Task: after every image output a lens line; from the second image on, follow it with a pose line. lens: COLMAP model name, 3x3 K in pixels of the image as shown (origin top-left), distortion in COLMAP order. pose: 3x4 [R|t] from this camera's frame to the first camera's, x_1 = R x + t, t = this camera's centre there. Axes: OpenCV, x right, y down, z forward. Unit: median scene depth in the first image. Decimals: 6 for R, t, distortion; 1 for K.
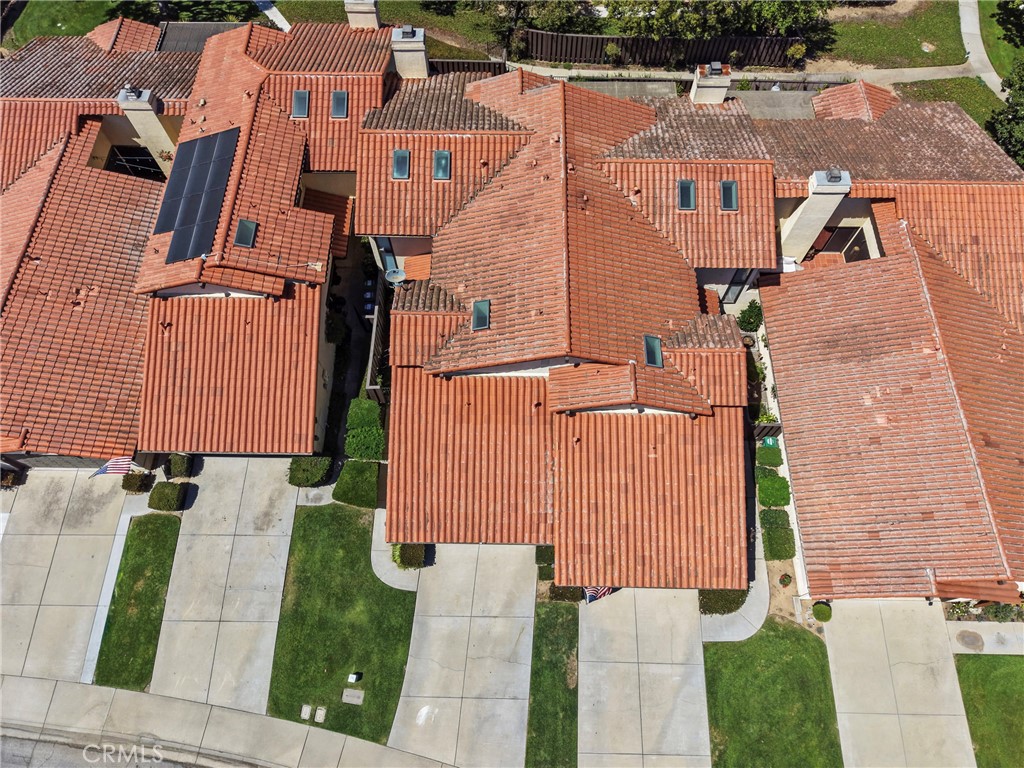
lens RADIAL K [[685.0, 0, 512.0], [0, 685.0, 384.0], [0, 0, 1]] dist [0.022827, -0.019776]
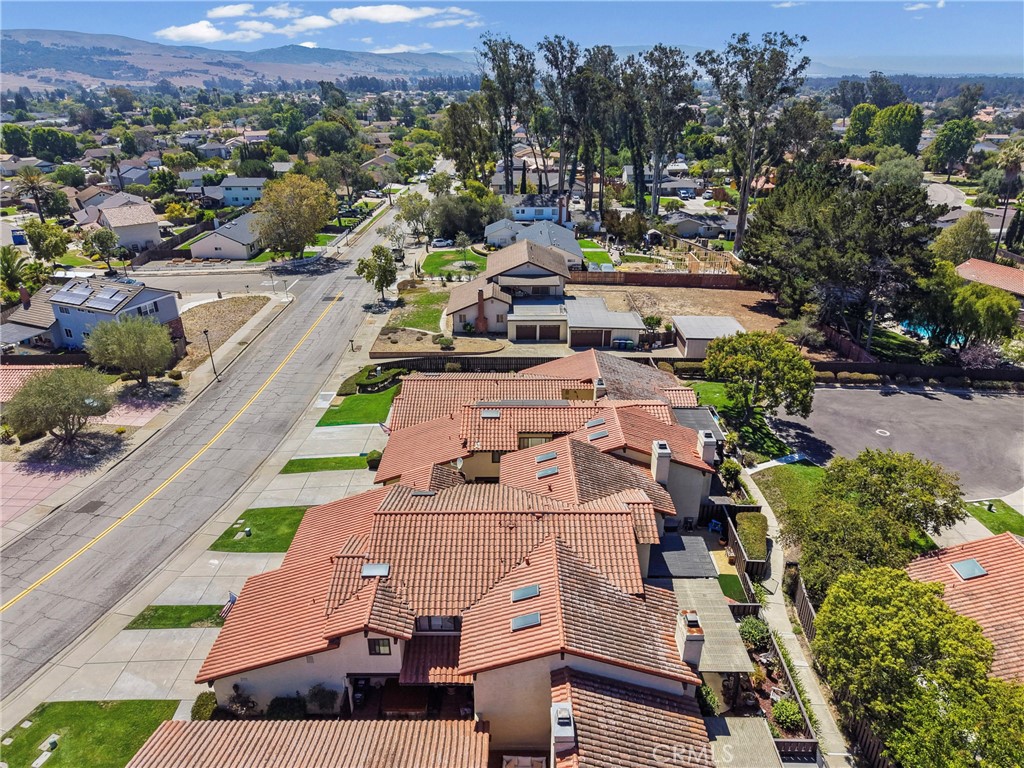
lens RADIAL K [[688.4, 0, 513.7], [0, 688.4, 378.9], [0, 0, 1]] dist [0.044826, -0.054345]
pose [[0.011628, 0.414381, -0.910029, 1.190731], [-0.901493, 0.398110, 0.169760, -0.620205], [0.432638, 0.818411, 0.378191, 0.296048]]
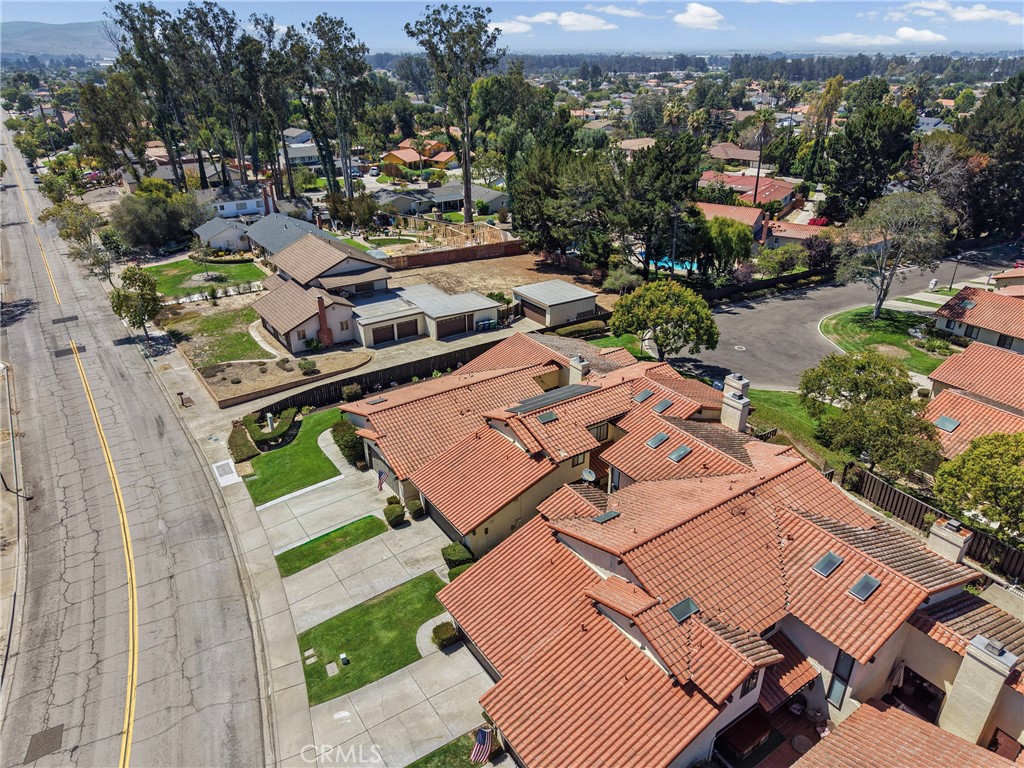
lens RADIAL K [[688.4, 0, 513.7], [0, 688.4, 378.9], [0, 0, 1]] dist [0.044826, -0.054345]
pose [[0.579134, 0.357704, -0.732565, 0.697966], [-0.736677, 0.614486, -0.282338, 0.230304], [0.349157, 0.703175, 0.619382, -0.061869]]
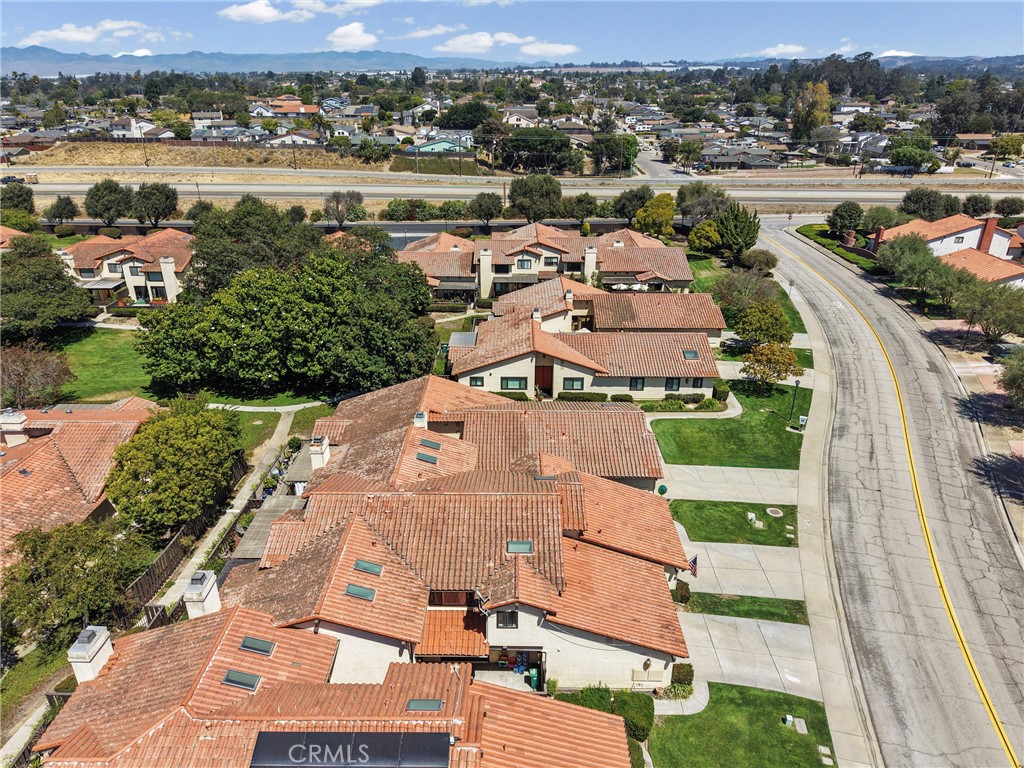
lens RADIAL K [[685.0, 0, 512.0], [0, 685.0, 384.0], [0, 0, 1]] dist [0.022827, -0.019776]
pose [[-0.005064, -0.401939, 0.915653, -1.075099], [0.900813, 0.395732, 0.178694, -0.455487], [-0.434177, 0.825737, 0.360068, 0.270699]]
